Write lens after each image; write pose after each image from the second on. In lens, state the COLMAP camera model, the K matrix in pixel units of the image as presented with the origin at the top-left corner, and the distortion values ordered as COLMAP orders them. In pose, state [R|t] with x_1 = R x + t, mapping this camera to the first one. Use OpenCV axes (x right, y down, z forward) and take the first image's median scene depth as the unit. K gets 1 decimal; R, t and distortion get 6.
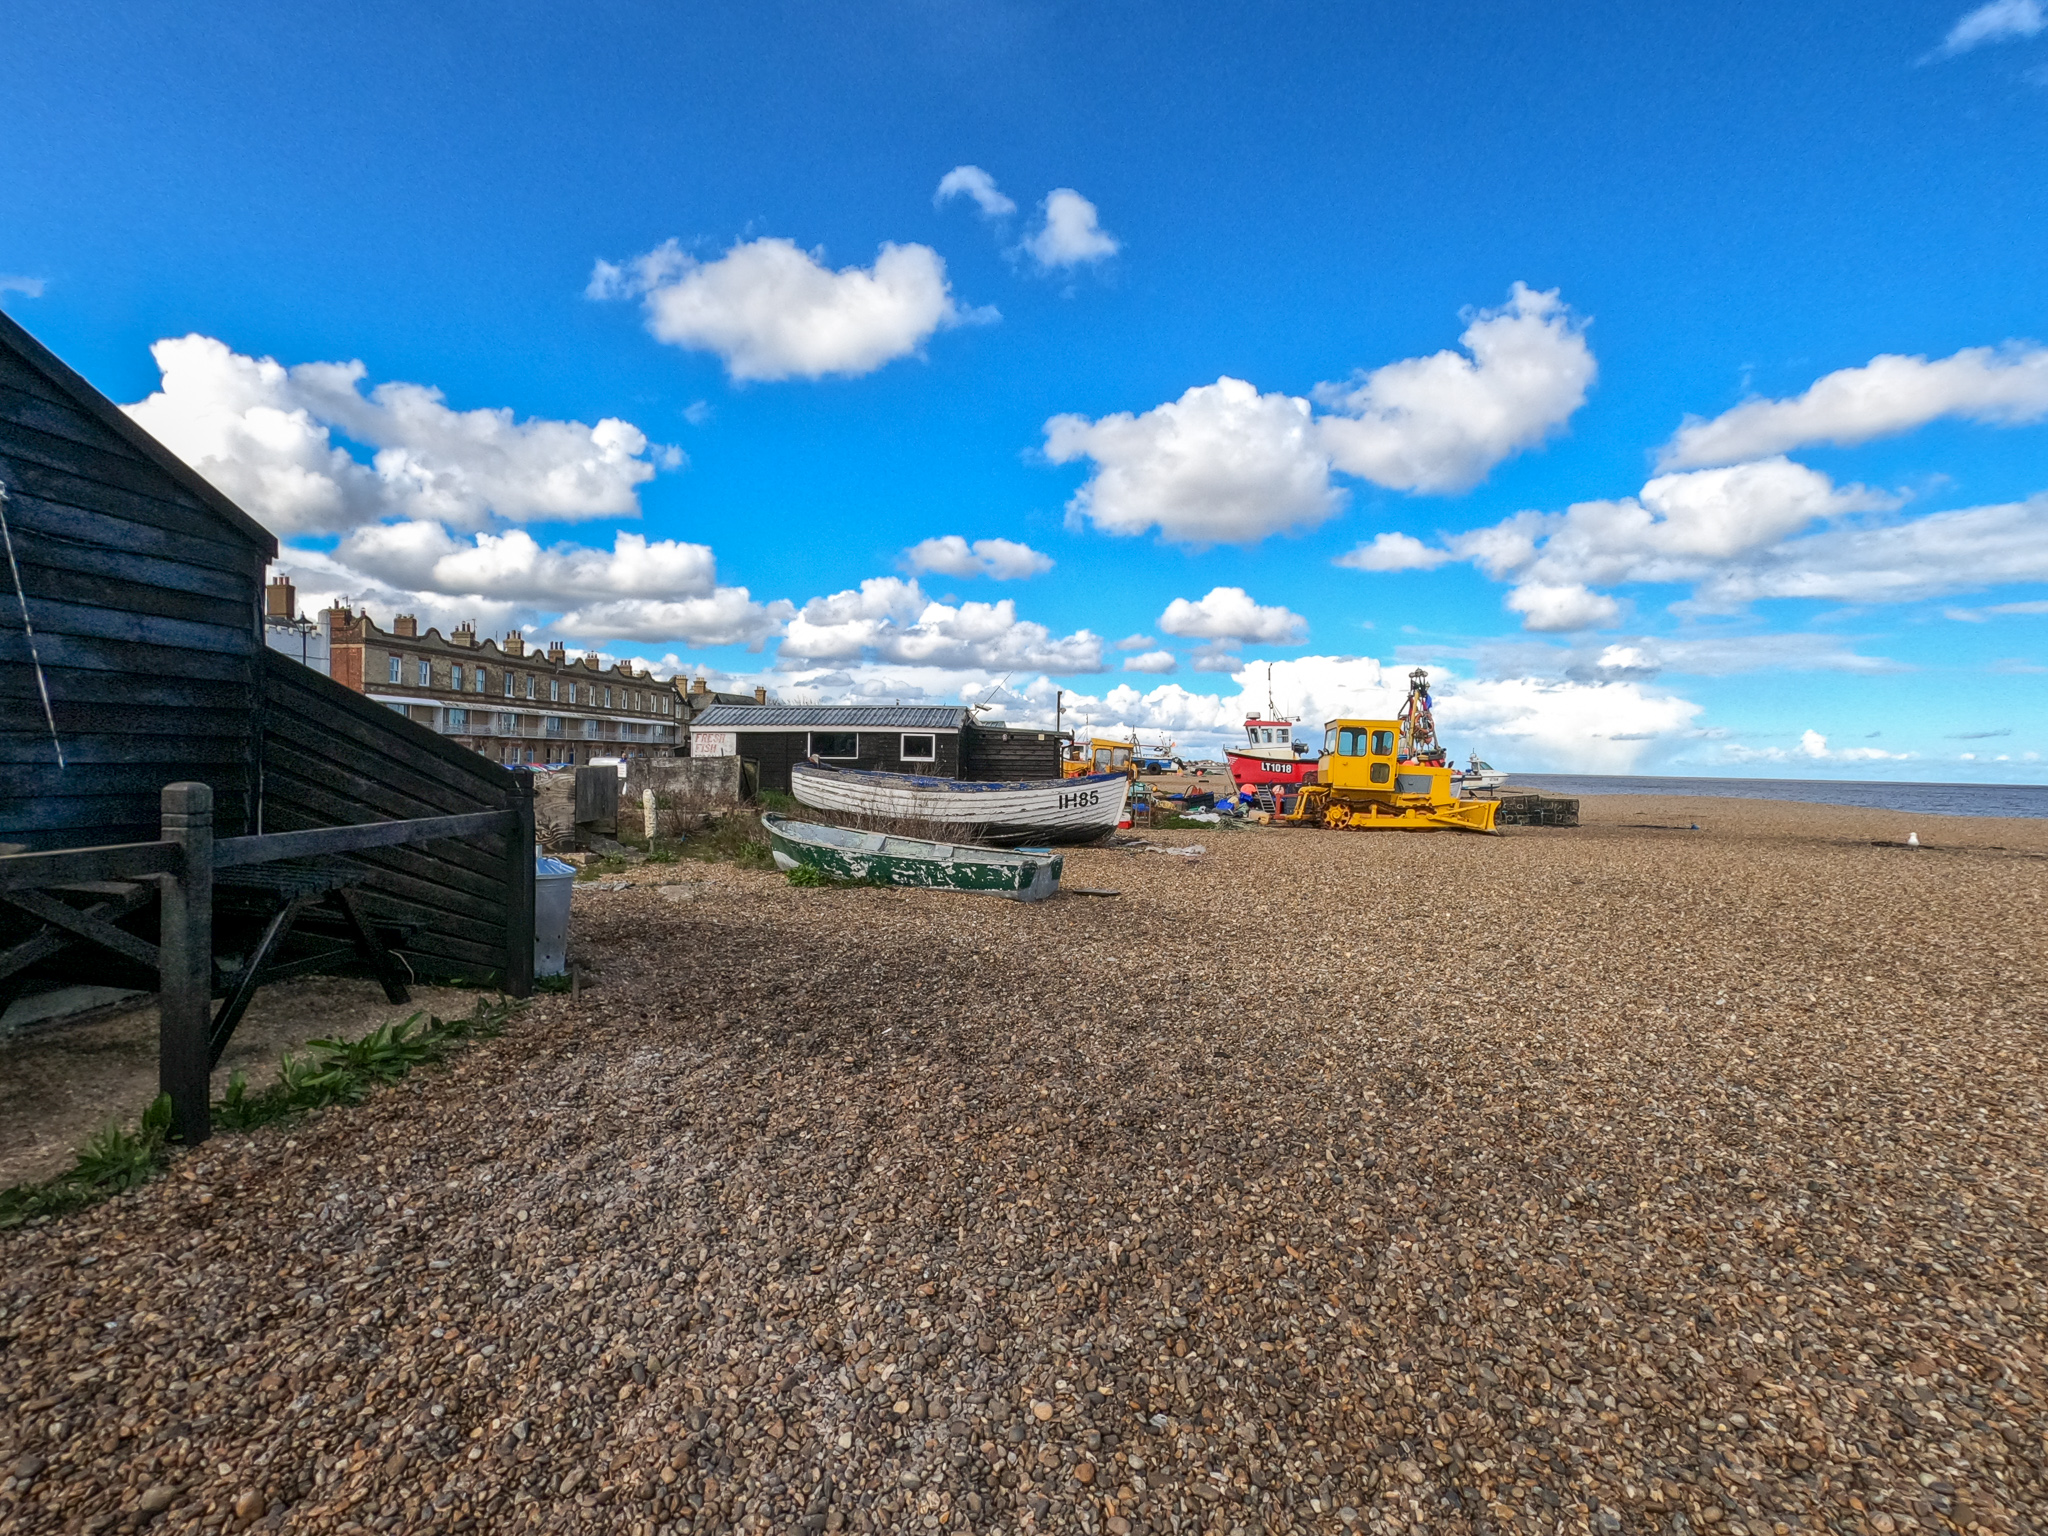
lens RADIAL K [[977.2, 0, 1024.0], [0, 977.2, 768.0], [0, 0, 1]] dist [-0.000418, -0.000095]
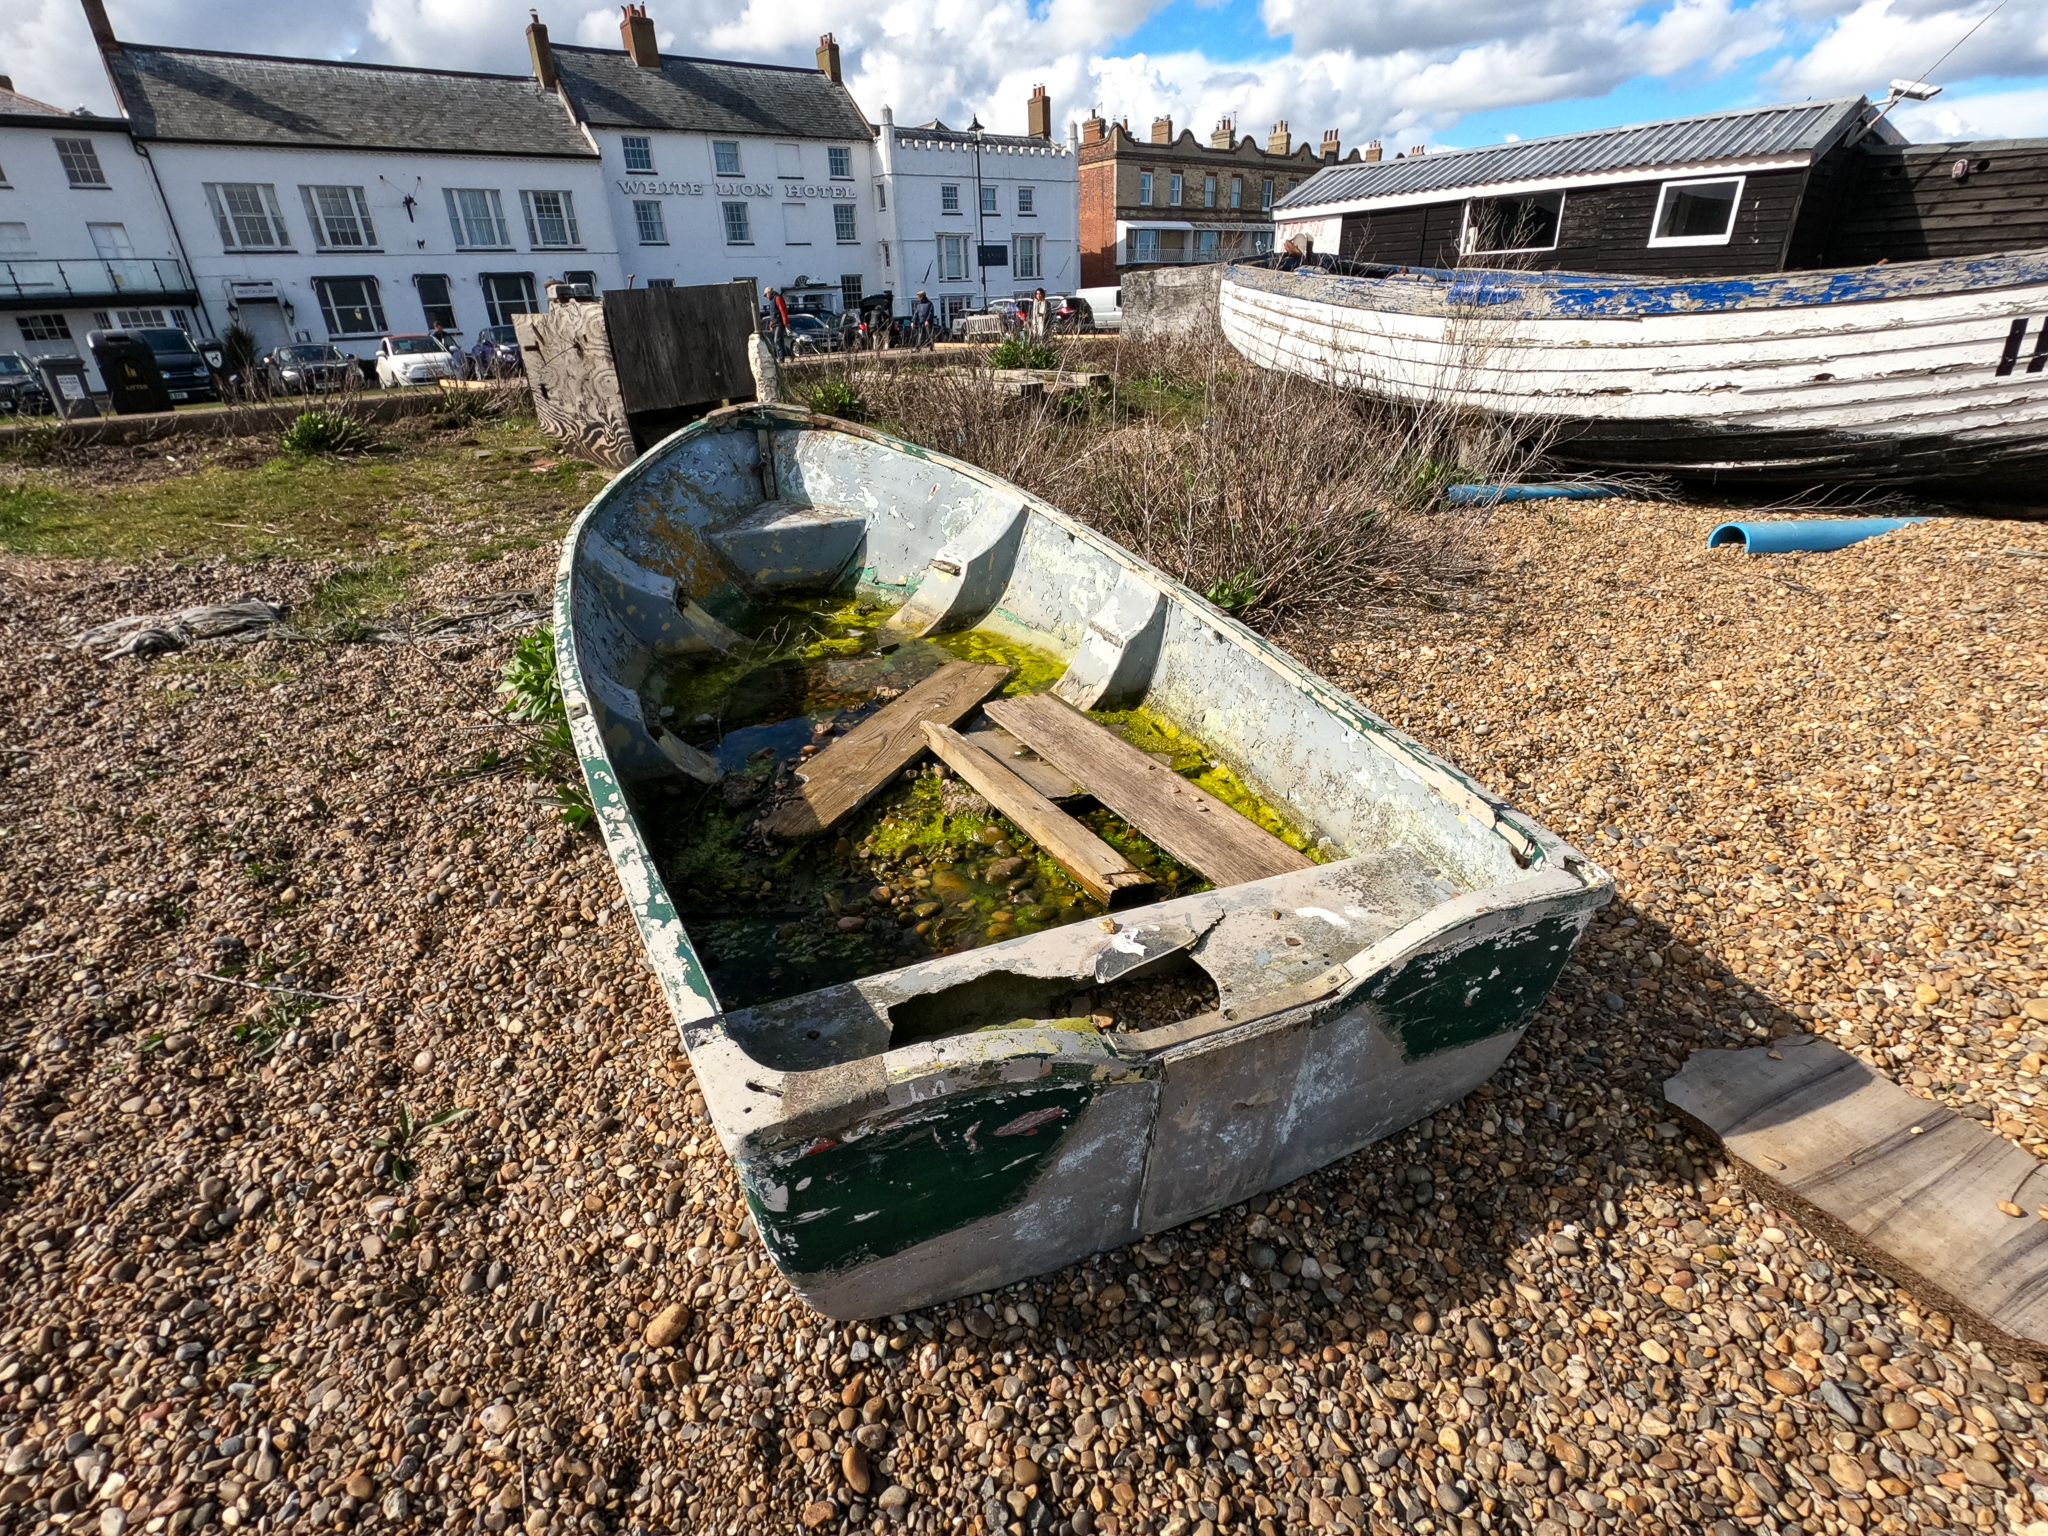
lens RADIAL K [[977.2, 0, 1024.0], [0, 977.2, 768.0], [0, 0, 1]] dist [-0.000418, -0.000095]
pose [[0.724212, 0.262301, -0.637743, 0.027526], [0.042536, 0.906077, 0.420969, 0.009643], [0.688264, -0.331998, 0.645035, 0.380535]]
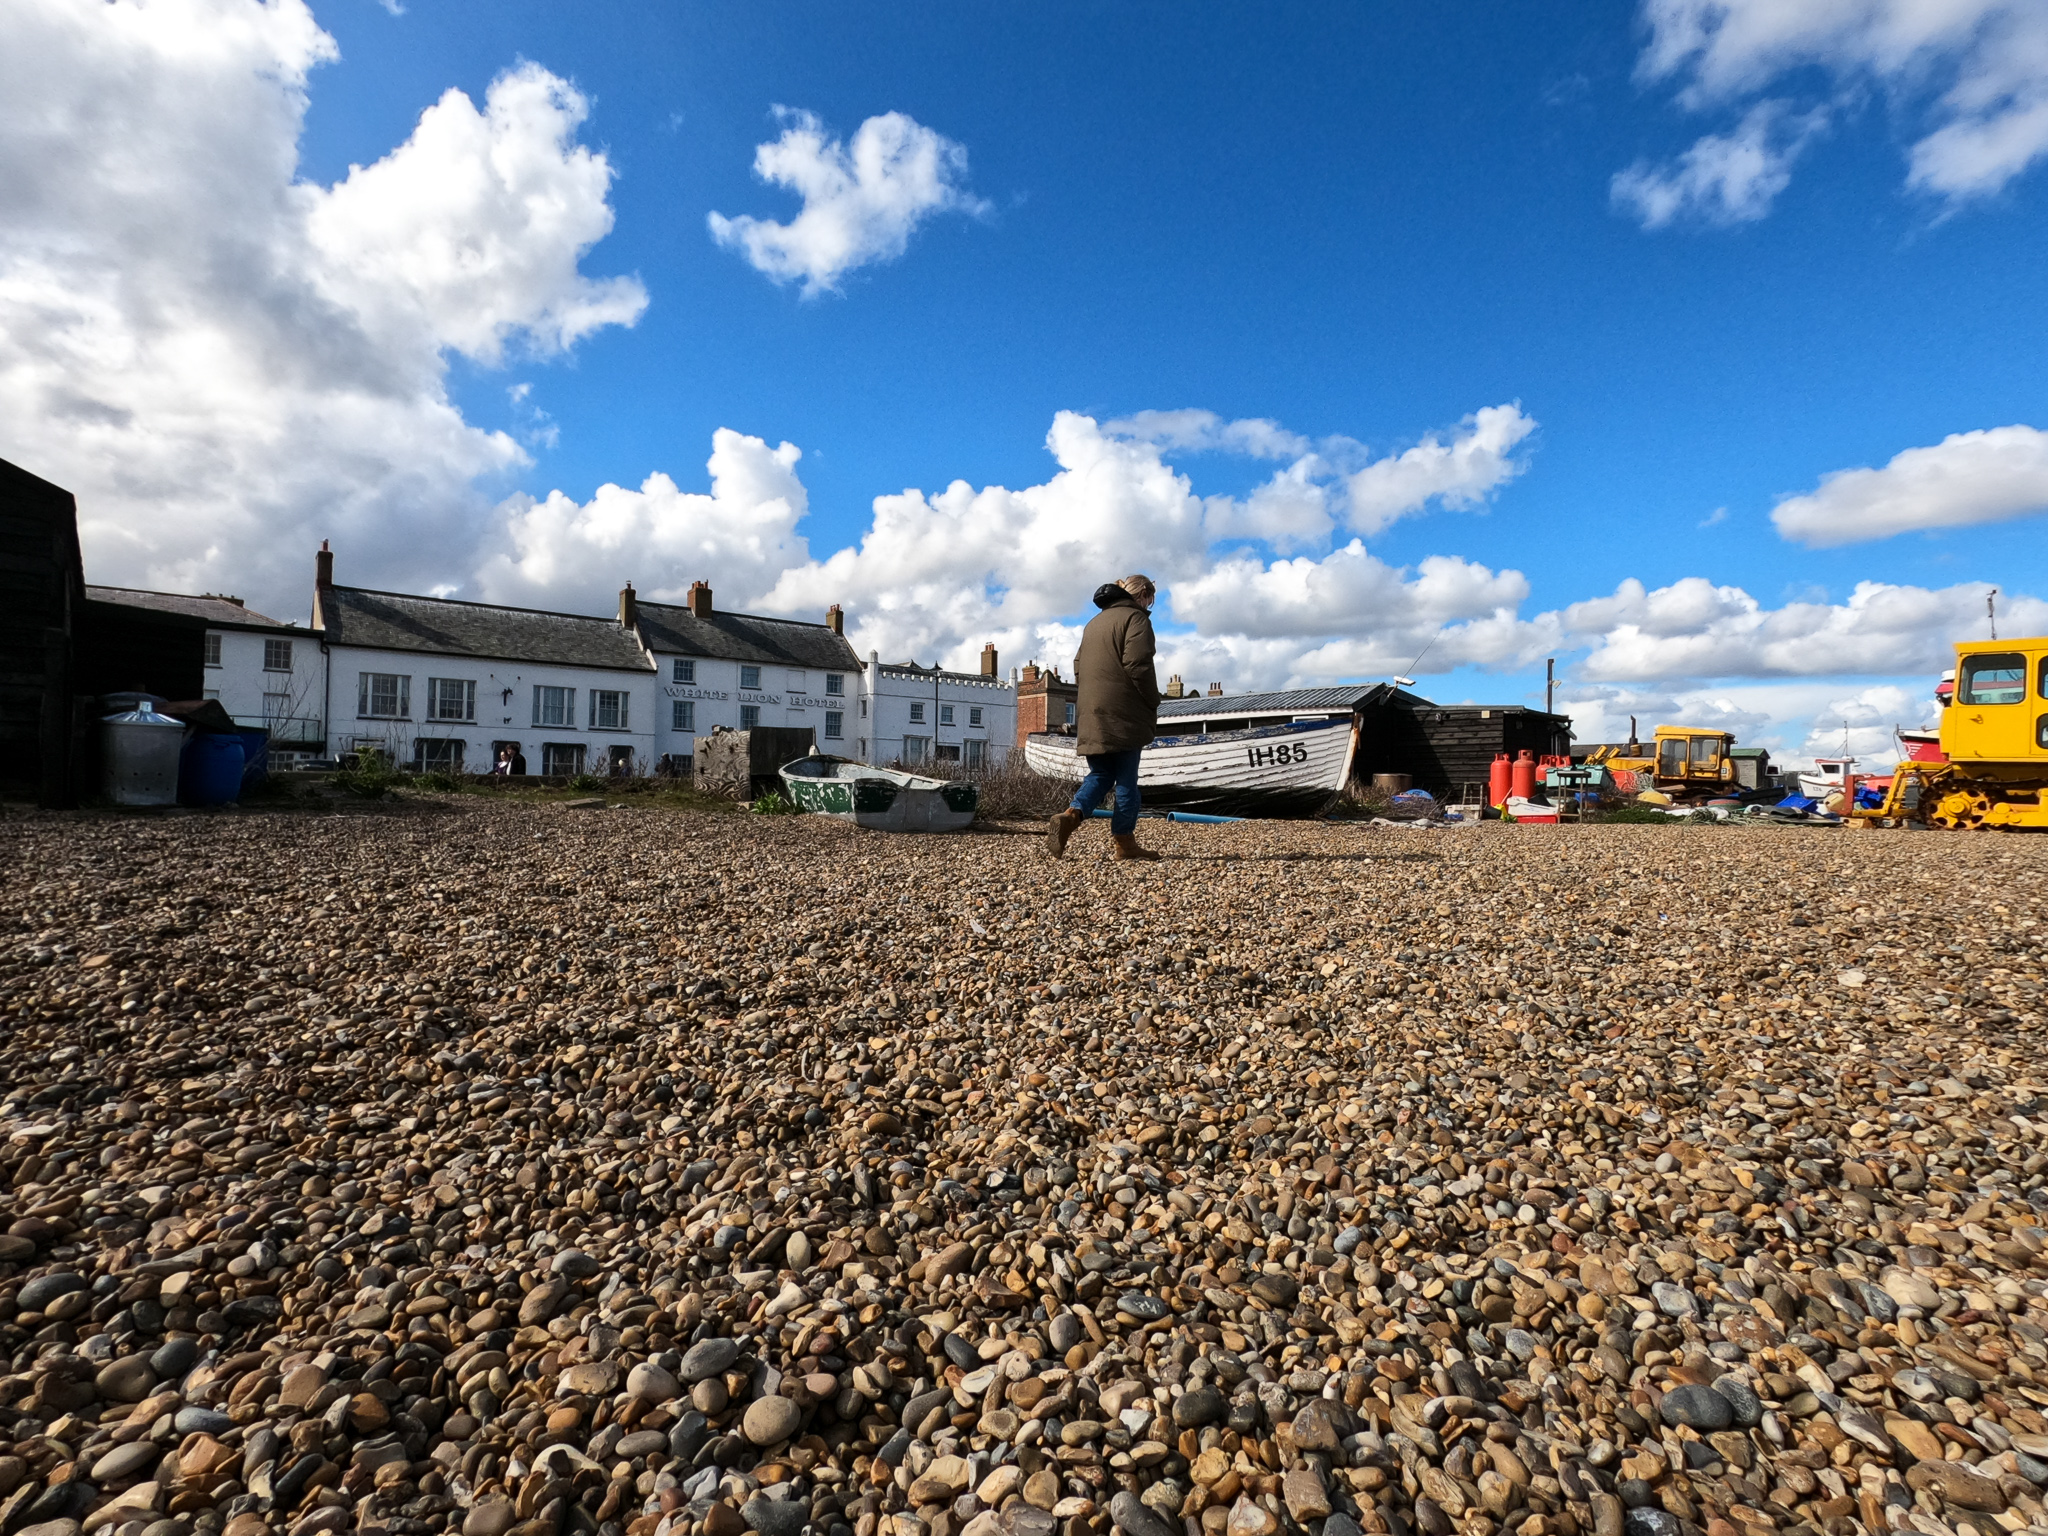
lens RADIAL K [[977.2, 0, 1024.0], [0, 977.2, 768.0], [0, 0, 1]] dist [-0.000418, -0.000095]
pose [[0.753843, -0.025011, -0.656579, 0.266933], [-0.004294, 0.999066, -0.042988, 0.049575], [0.657041, 0.035225, 0.753031, 0.178258]]
